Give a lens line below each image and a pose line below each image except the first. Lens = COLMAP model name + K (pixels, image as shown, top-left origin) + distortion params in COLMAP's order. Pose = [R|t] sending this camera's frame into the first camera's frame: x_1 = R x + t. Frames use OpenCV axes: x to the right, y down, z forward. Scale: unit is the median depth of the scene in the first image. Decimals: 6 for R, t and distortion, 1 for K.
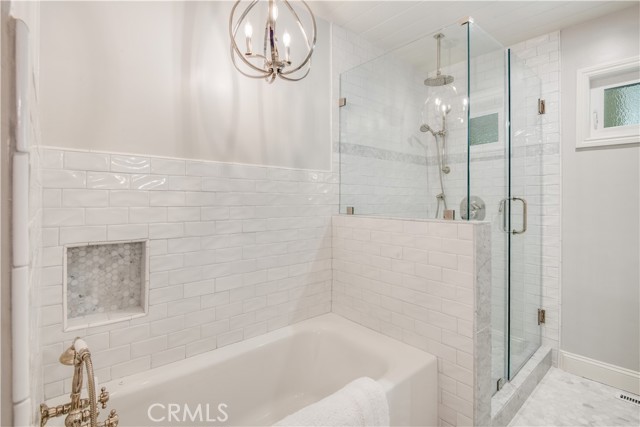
lens RADIAL K [[310.1, 0, 343.3], [0, 310.1, 200.3], [0, 0, 1]] dist [-0.000074, -0.000876]
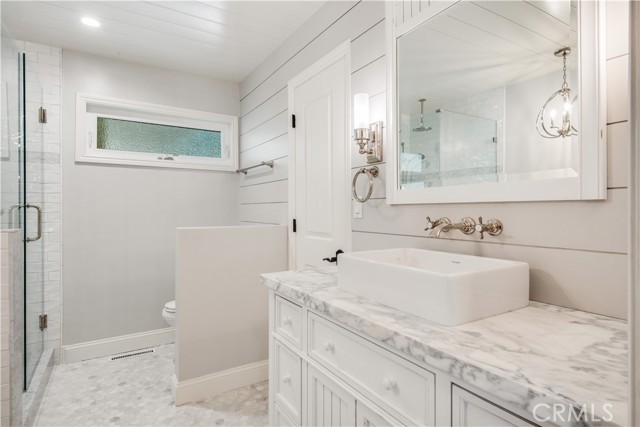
lens RADIAL K [[345.2, 0, 320.3], [0, 345.2, 211.9], [0, 0, 1]] dist [-0.054986, -0.005779]
pose [[0.200370, -0.009132, 0.979678, -0.246407], [-0.005846, 0.999928, 0.010516, -0.003714], [-0.979703, -0.007835, 0.200302, -0.110014]]
